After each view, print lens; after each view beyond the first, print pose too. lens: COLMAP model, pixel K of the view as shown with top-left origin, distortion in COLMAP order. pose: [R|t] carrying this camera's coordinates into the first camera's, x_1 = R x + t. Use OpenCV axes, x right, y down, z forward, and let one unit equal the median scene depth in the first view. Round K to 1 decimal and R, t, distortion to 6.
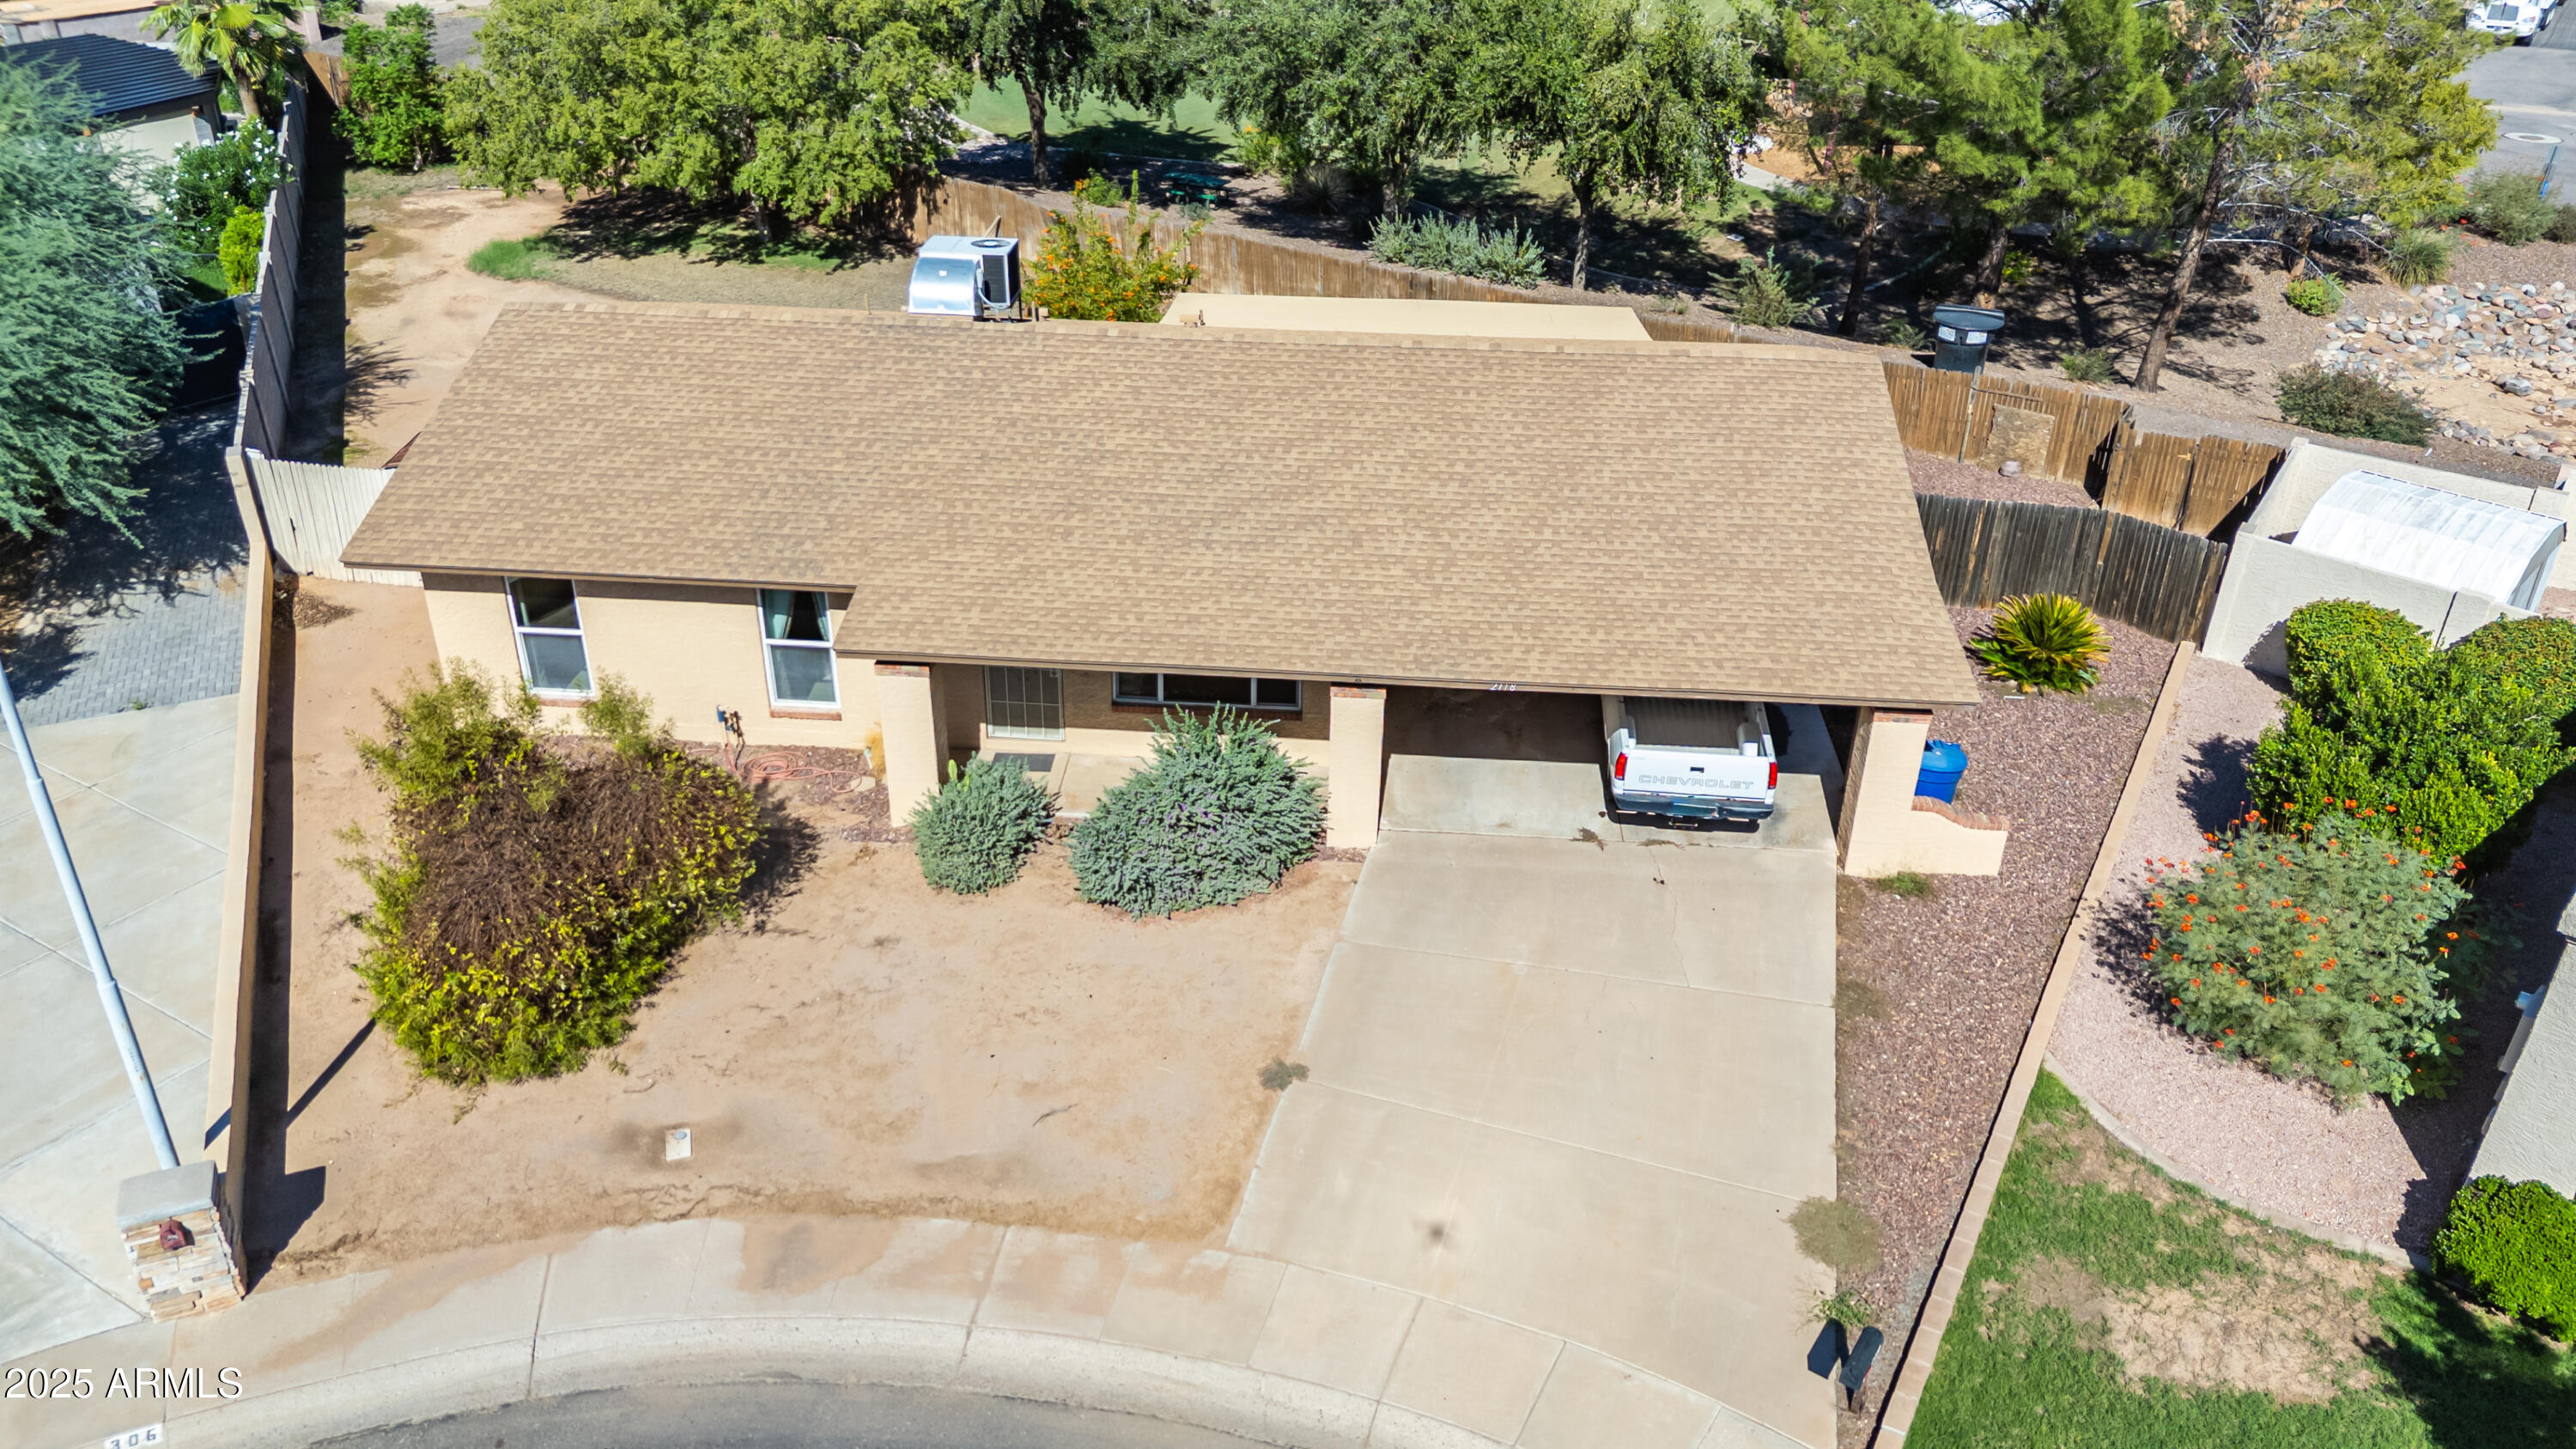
lens RADIAL K [[1864.3, 0, 1291.8], [0, 1864.3, 740.2], [0, 0, 1]] dist [0.141443, -0.219143]
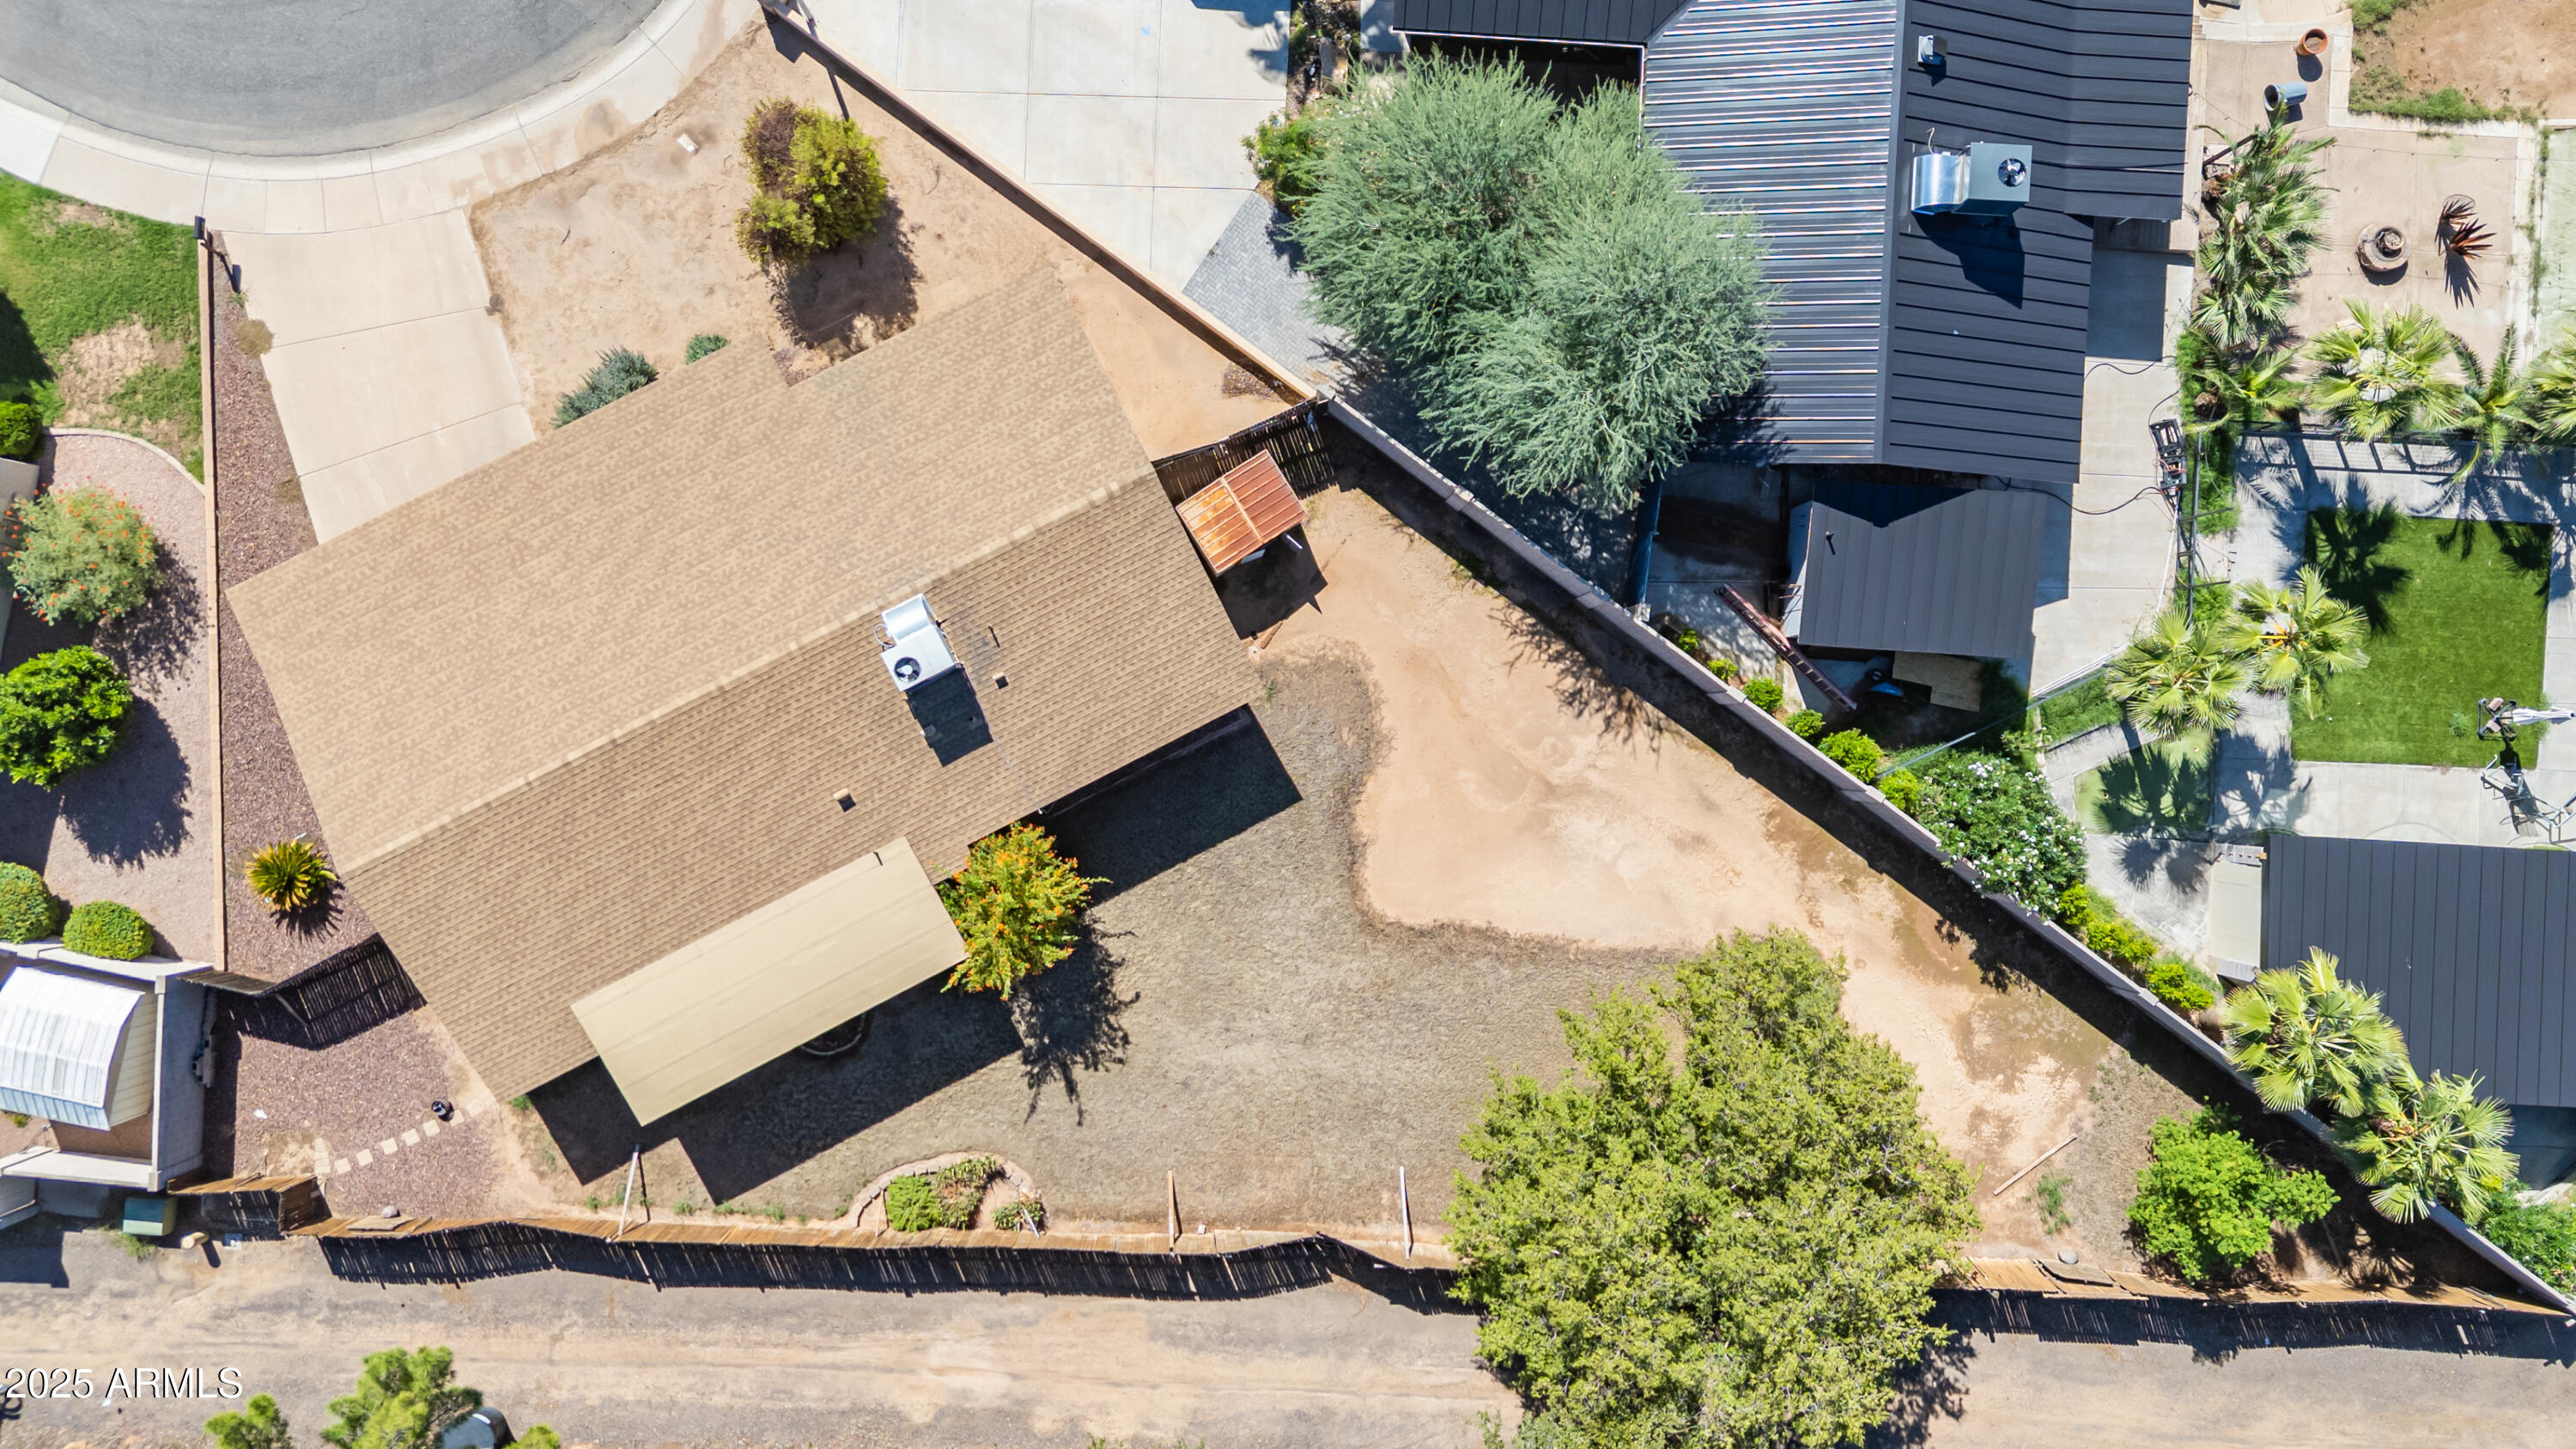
lens RADIAL K [[1933.7, 0, 1288.0], [0, 1933.7, 724.5], [0, 0, 1]] dist [0.001884, 0.006306]
pose [[-0.857479, 0.509637, -0.070711, -0.329088], [-0.323557, -0.427256, 0.844253, -1.887279], [0.400051, 0.746808, 0.531259, 0.414872]]
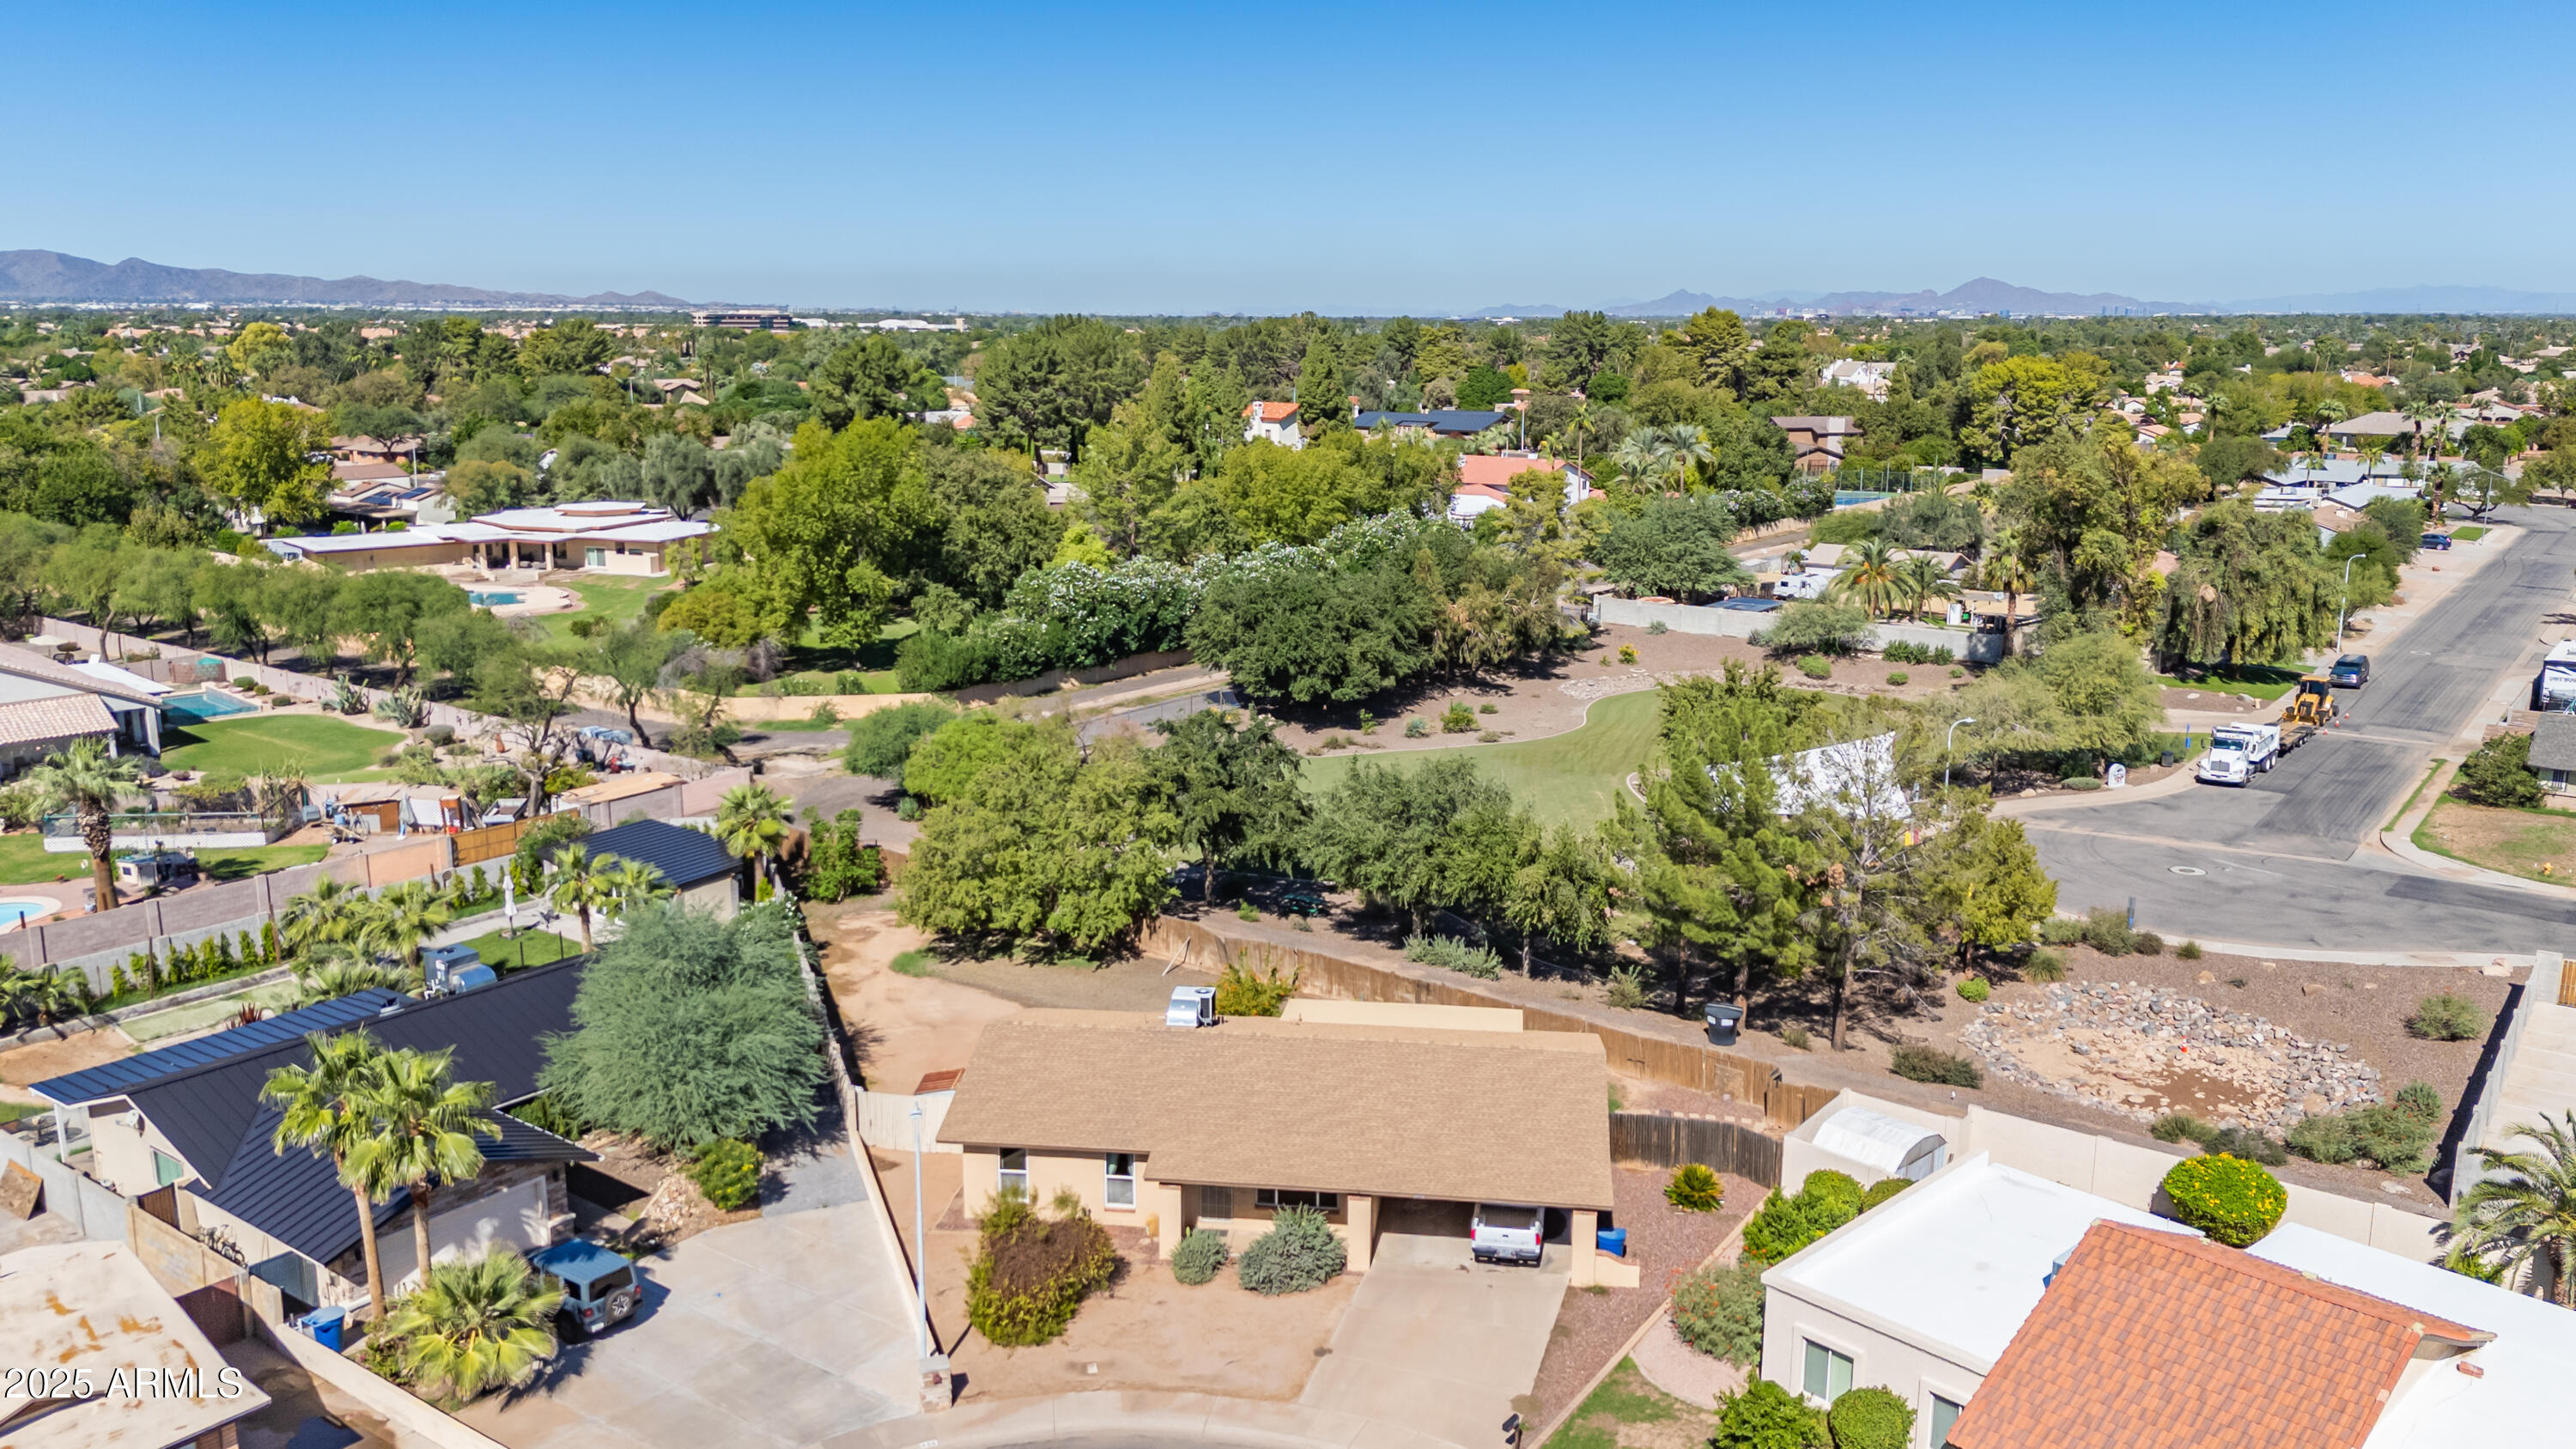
lens RADIAL K [[1864.3, 0, 1291.8], [0, 1864.3, 740.2], [0, 0, 1]] dist [0.141443, -0.219143]
pose [[0.997942, -0.004139, -0.063992, 0.096503], [-0.015222, 0.954100, -0.299101, 0.123879], [0.062293, 0.299460, 0.952073, -1.340914]]
